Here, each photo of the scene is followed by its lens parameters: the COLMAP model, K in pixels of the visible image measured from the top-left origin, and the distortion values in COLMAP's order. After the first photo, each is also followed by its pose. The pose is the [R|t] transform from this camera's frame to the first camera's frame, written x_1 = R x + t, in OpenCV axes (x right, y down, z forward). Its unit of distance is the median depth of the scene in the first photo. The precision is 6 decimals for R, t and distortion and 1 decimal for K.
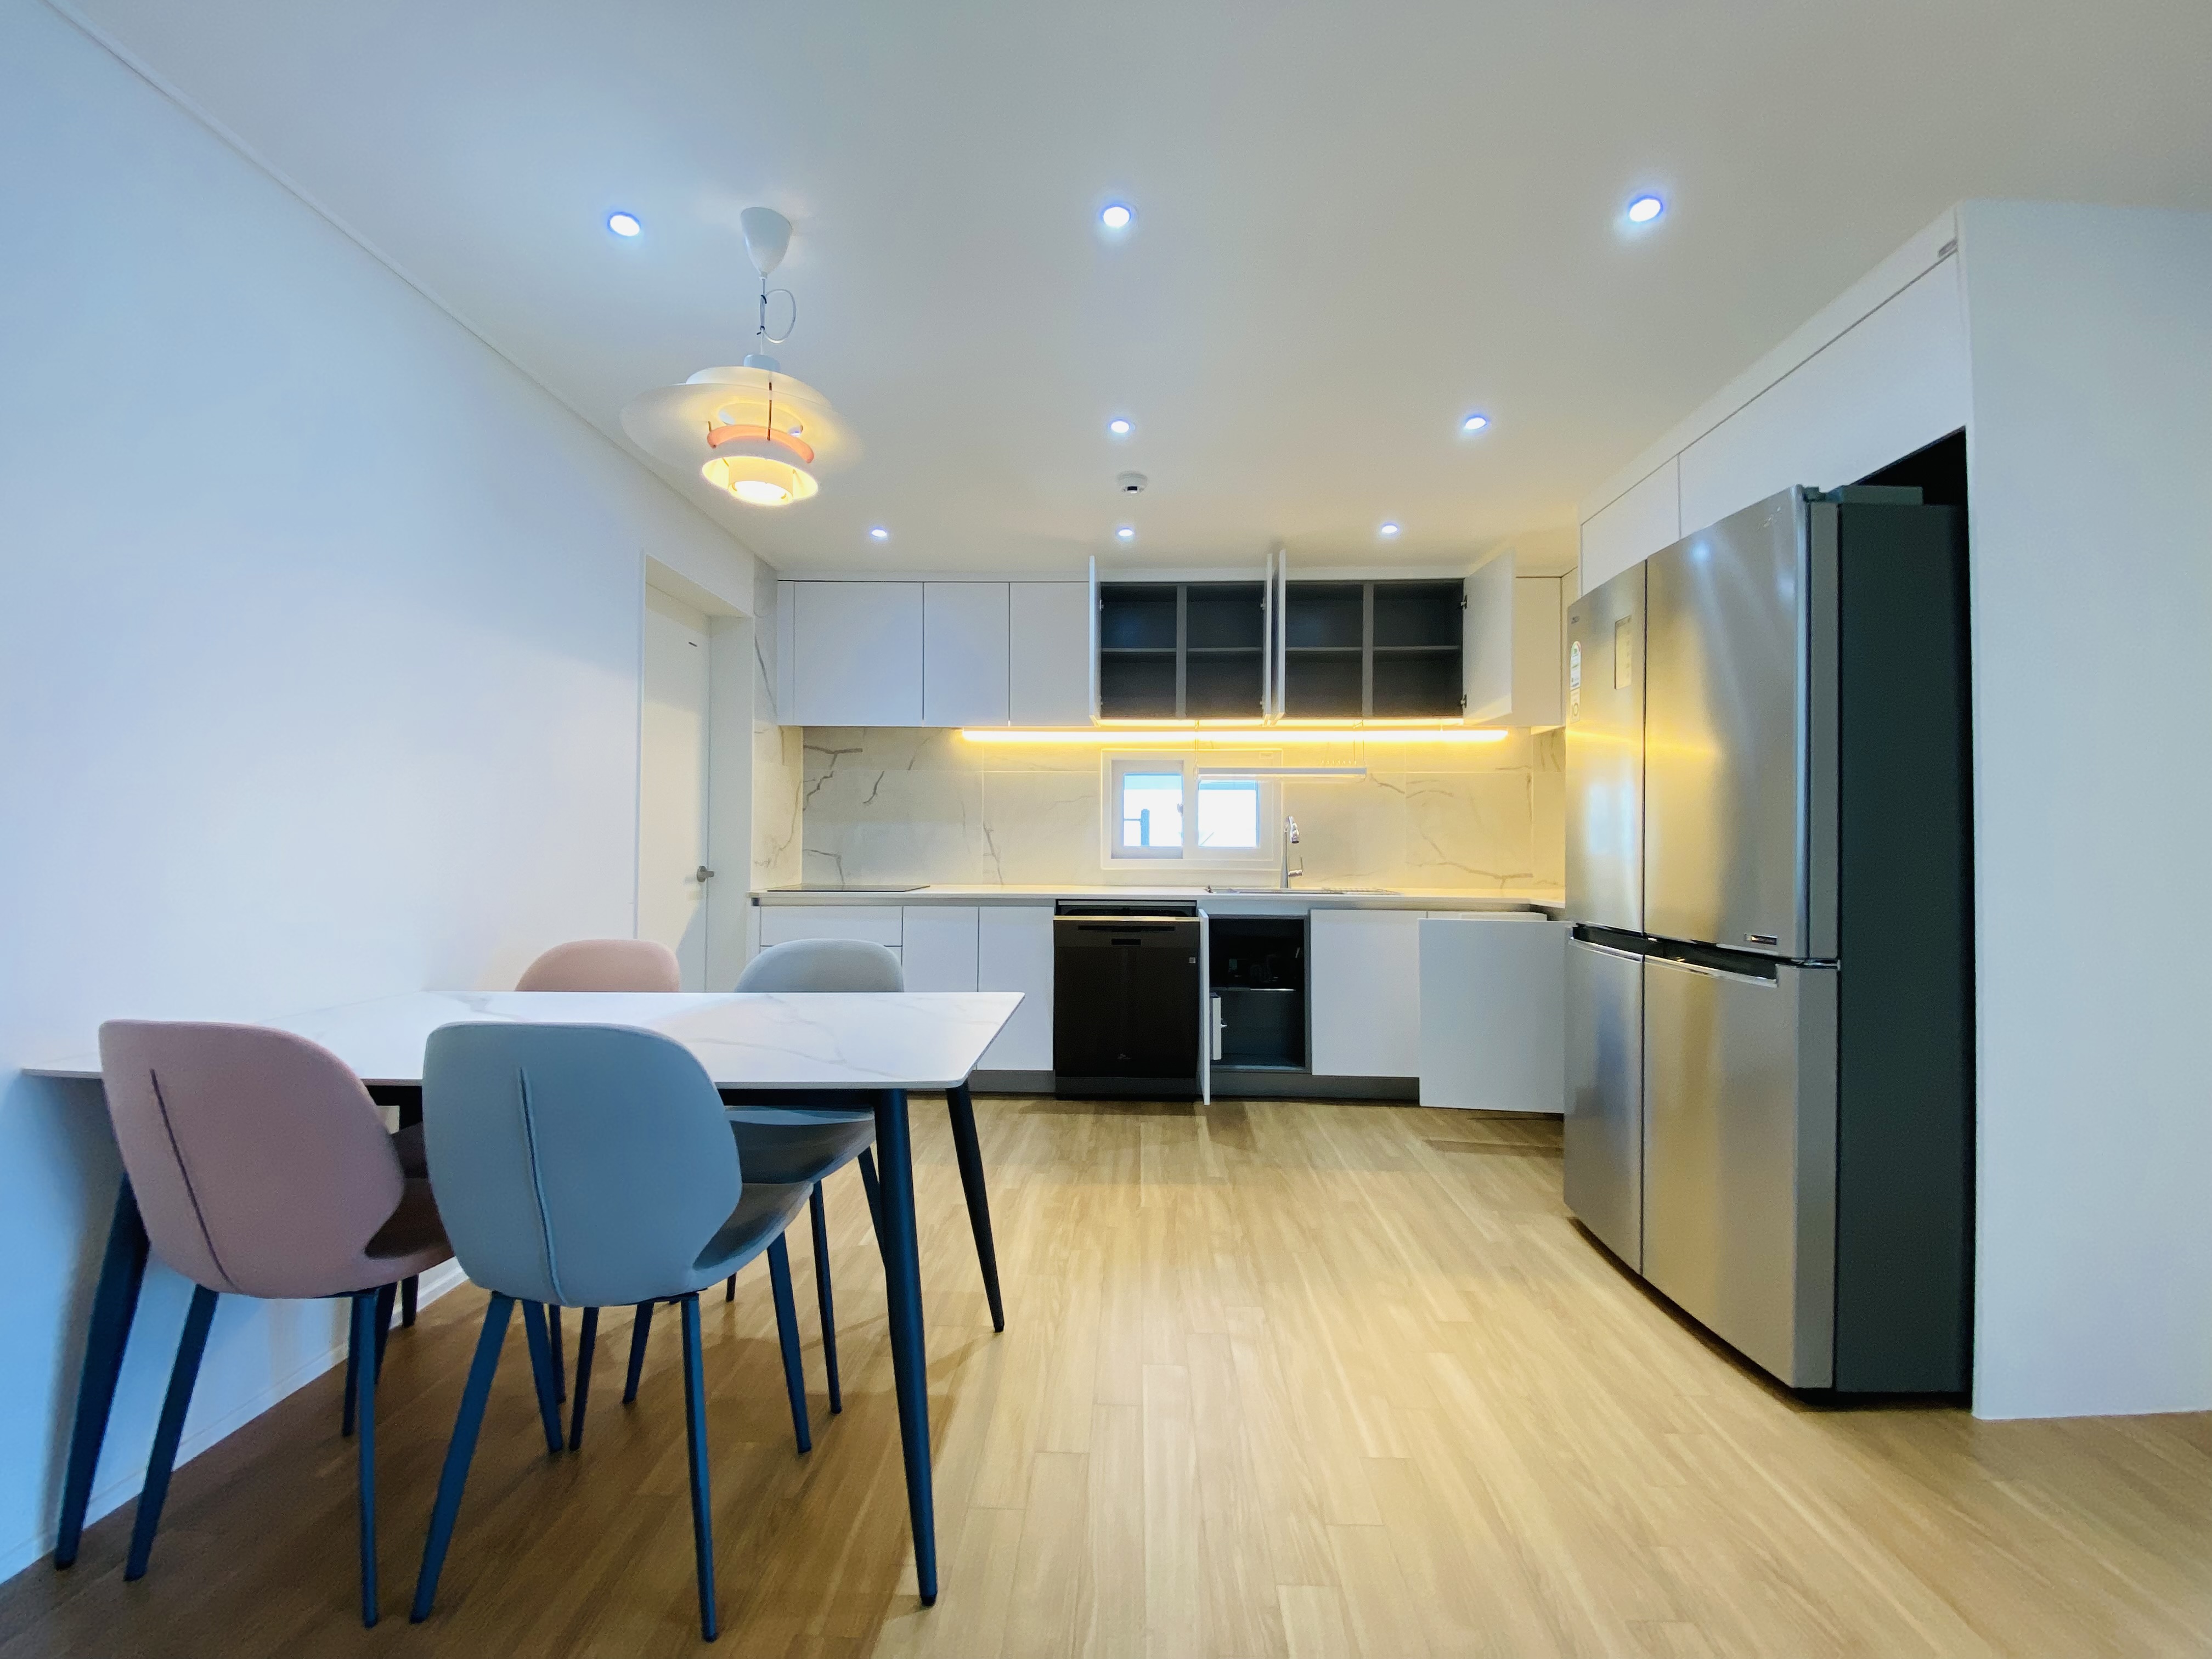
lens RADIAL K [[894.9, 0, 1120.7], [0, 894.9, 839.9], [0, 0, 1]] dist [-0.007921, -0.006535]
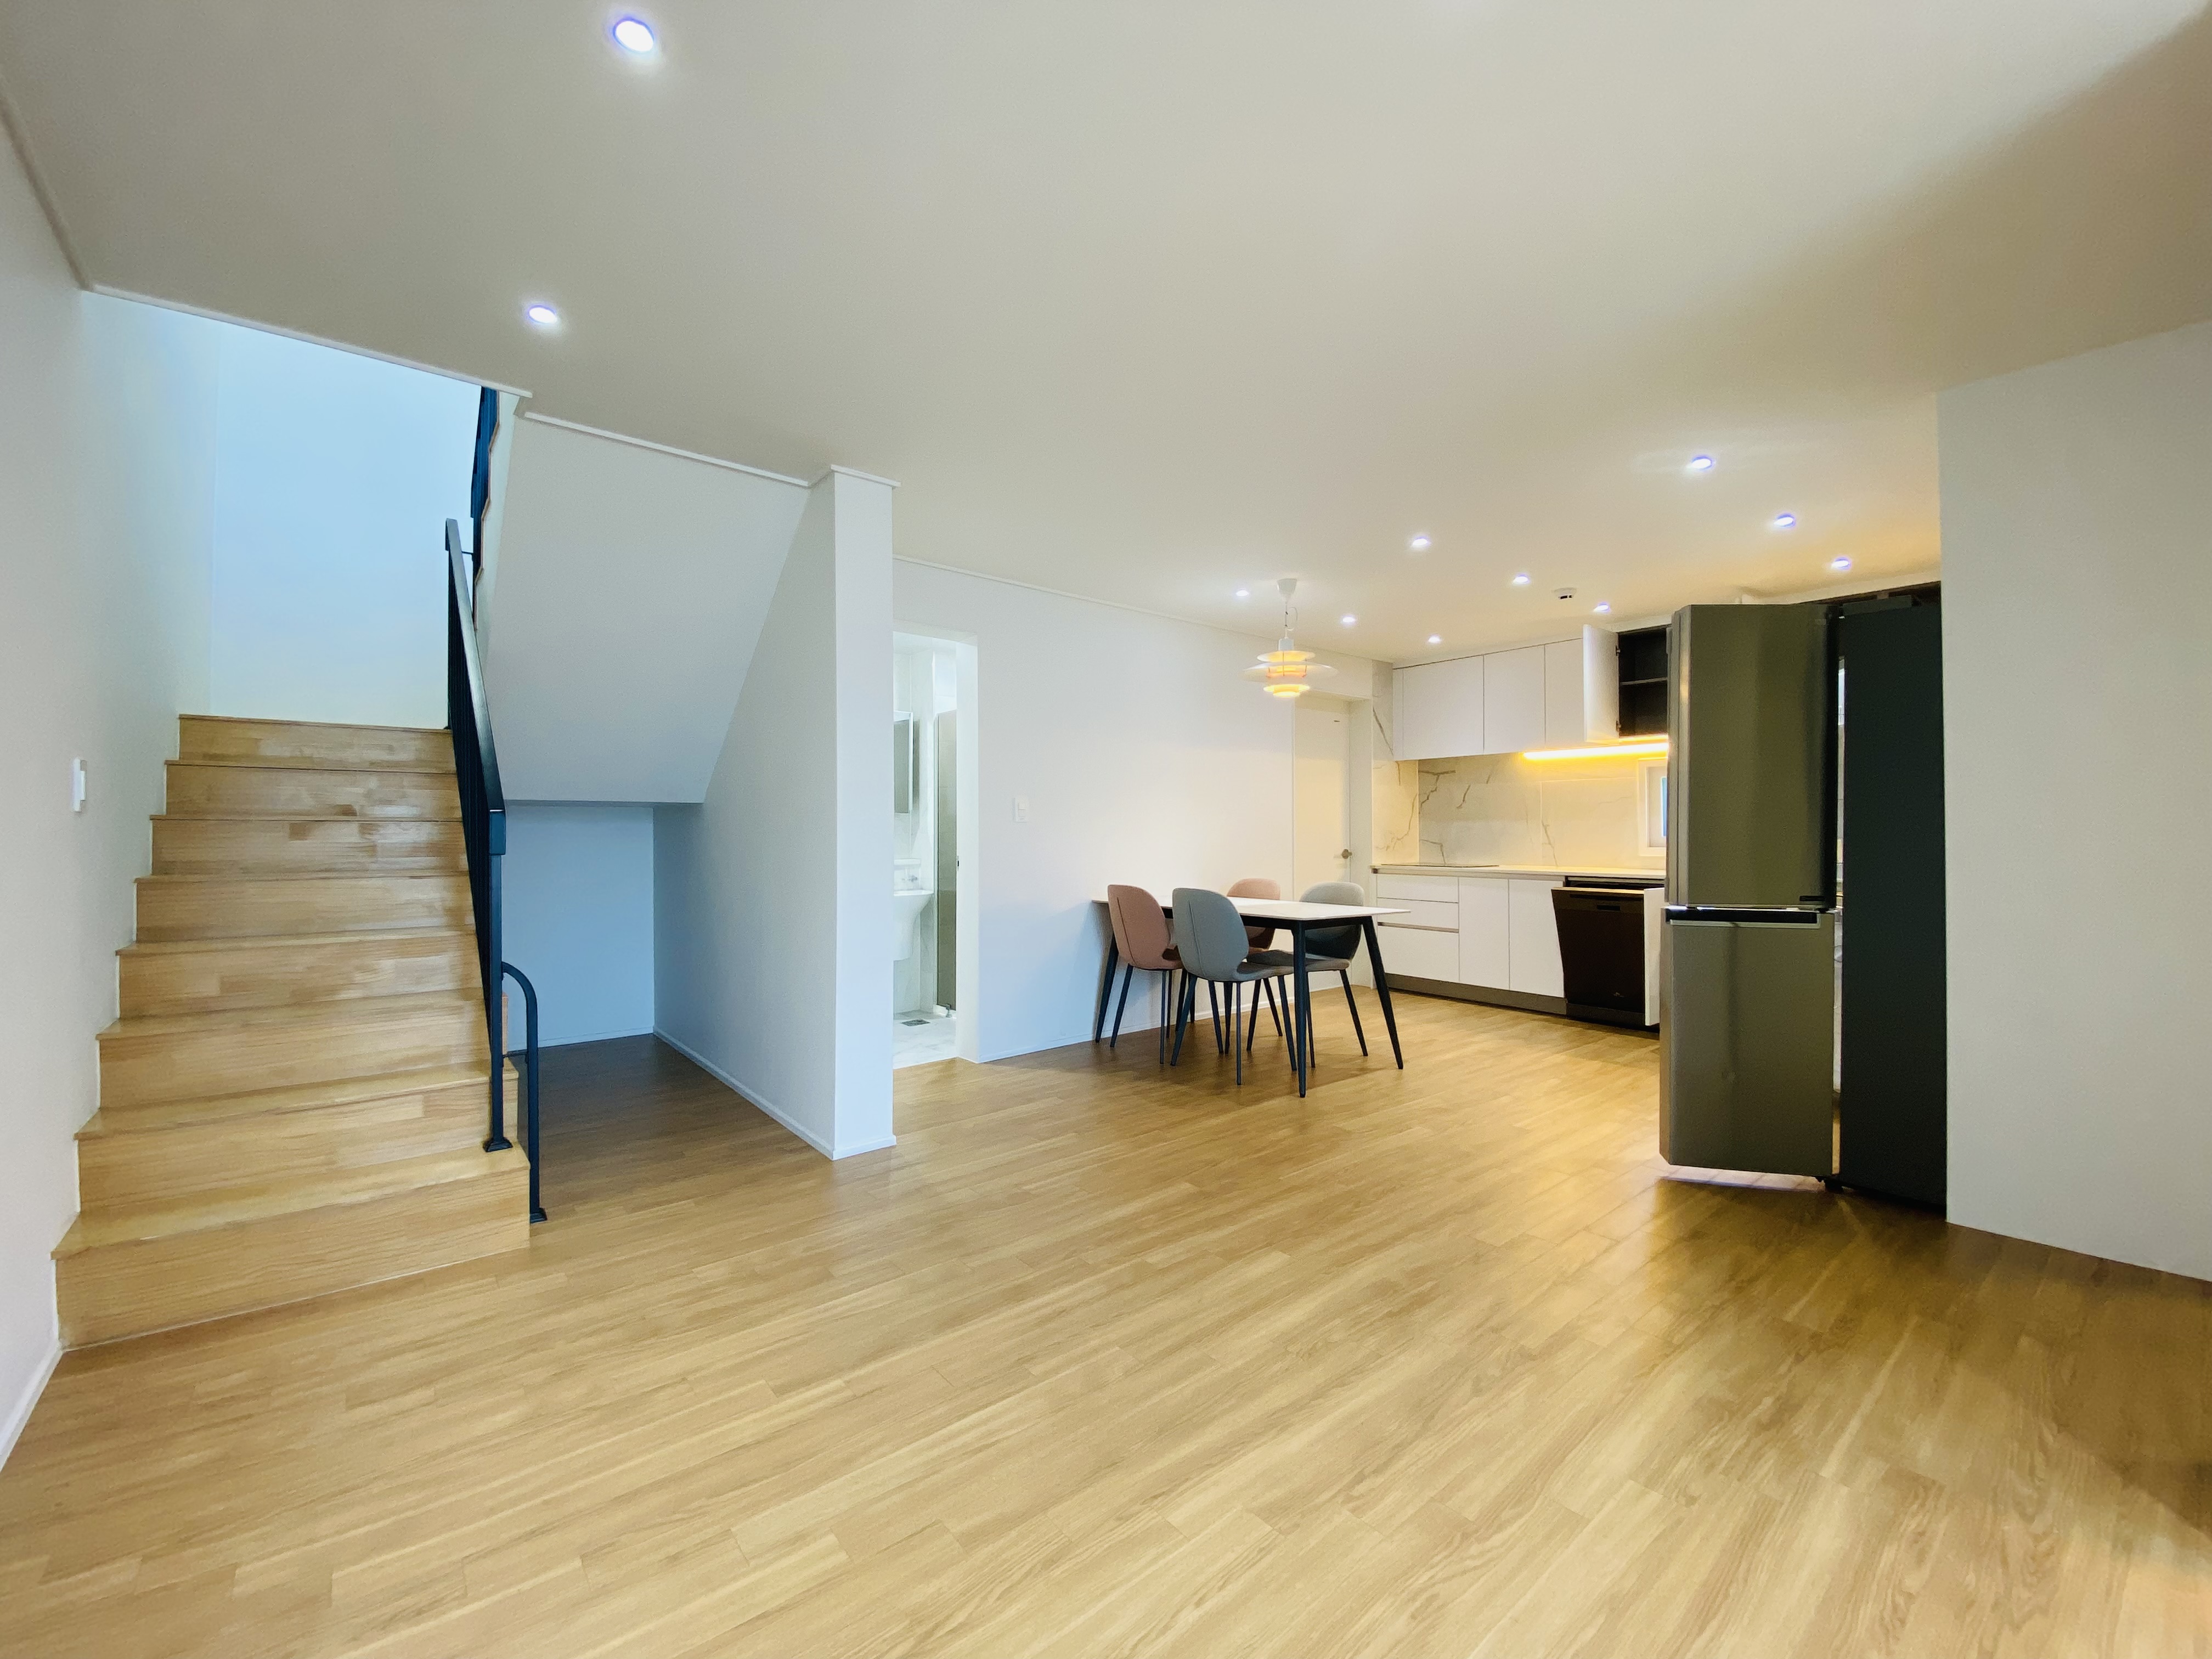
lens RADIAL K [[894.9, 0, 1122.0], [0, 894.9, 837.5], [0, 0, 1]] dist [-0.007921, -0.006535]
pose [[0.659696, -0.003096, -0.751526, 0.531074], [0.009232, 0.999949, 0.003984, -0.003785], [0.751475, -0.009566, 0.659692, -0.448770]]
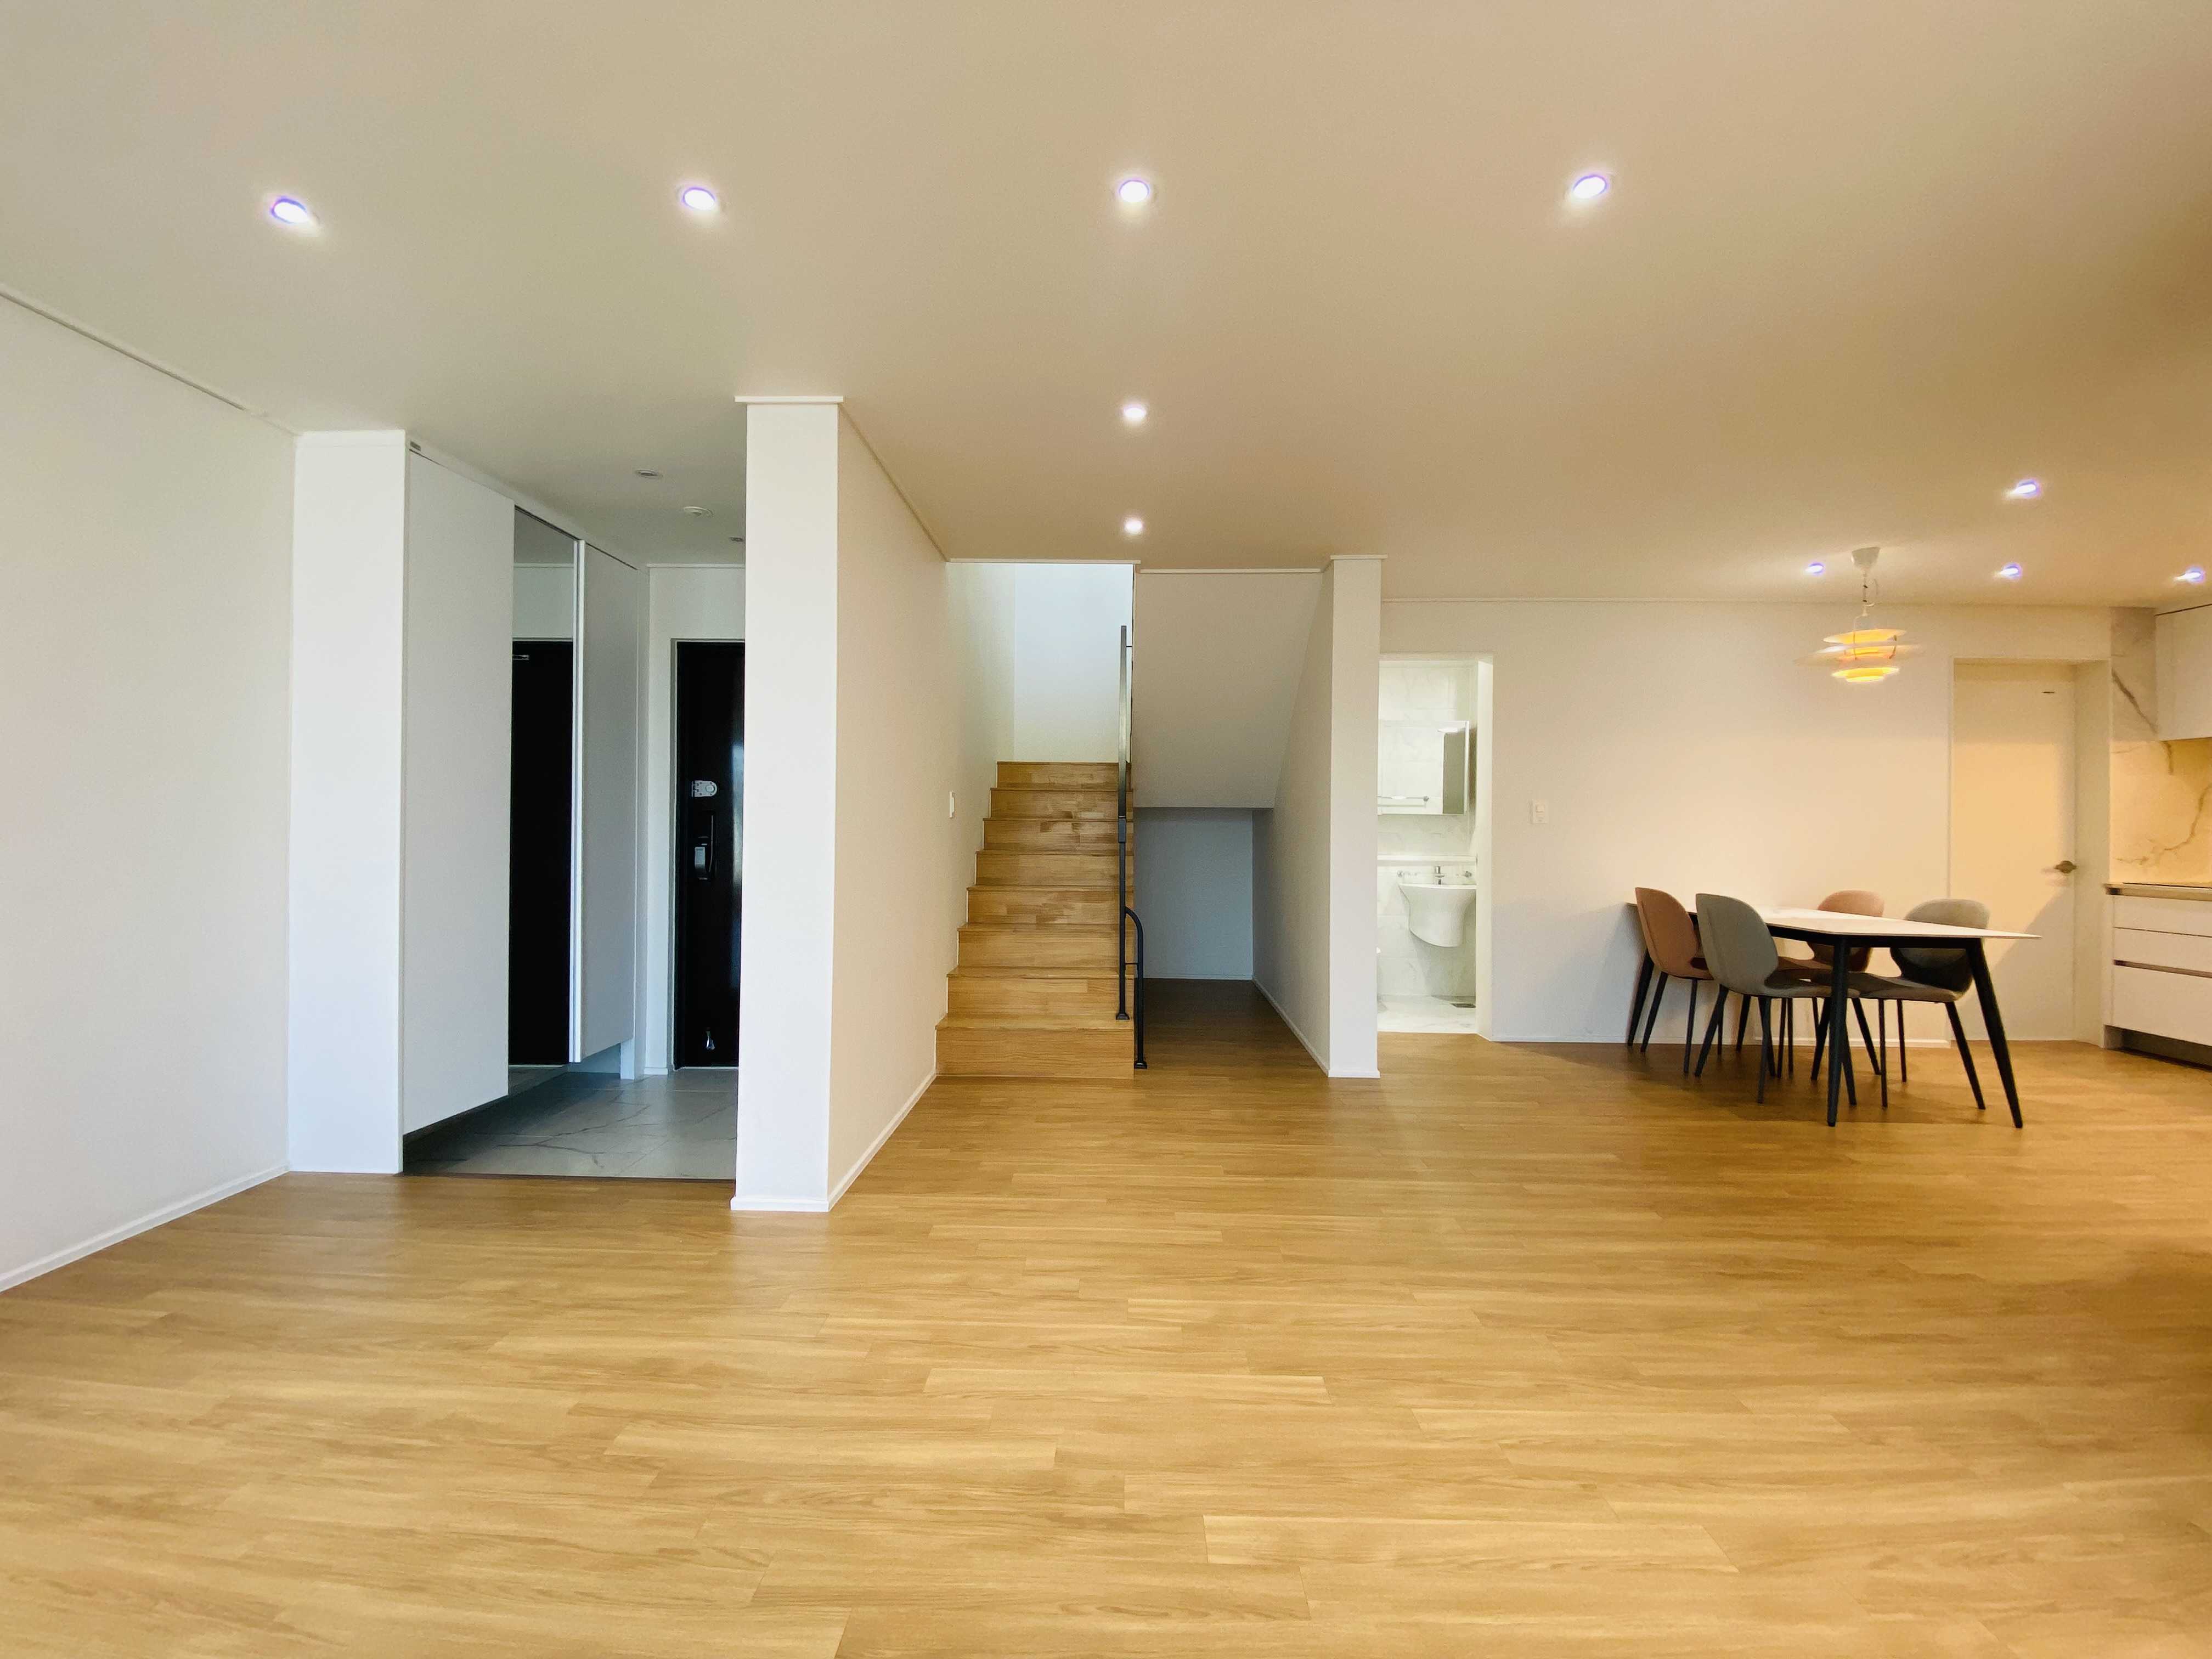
lens RADIAL K [[894.9, 0, 1092.7], [0, 894.9, 834.5], [0, 0, 1]] dist [-0.007921, -0.006535]
pose [[-0.019935, -0.001417, -0.999800, 0.822793], [-0.005052, 0.999986, -0.001316, -0.000380], [0.999789, 0.005025, -0.019942, -0.380853]]
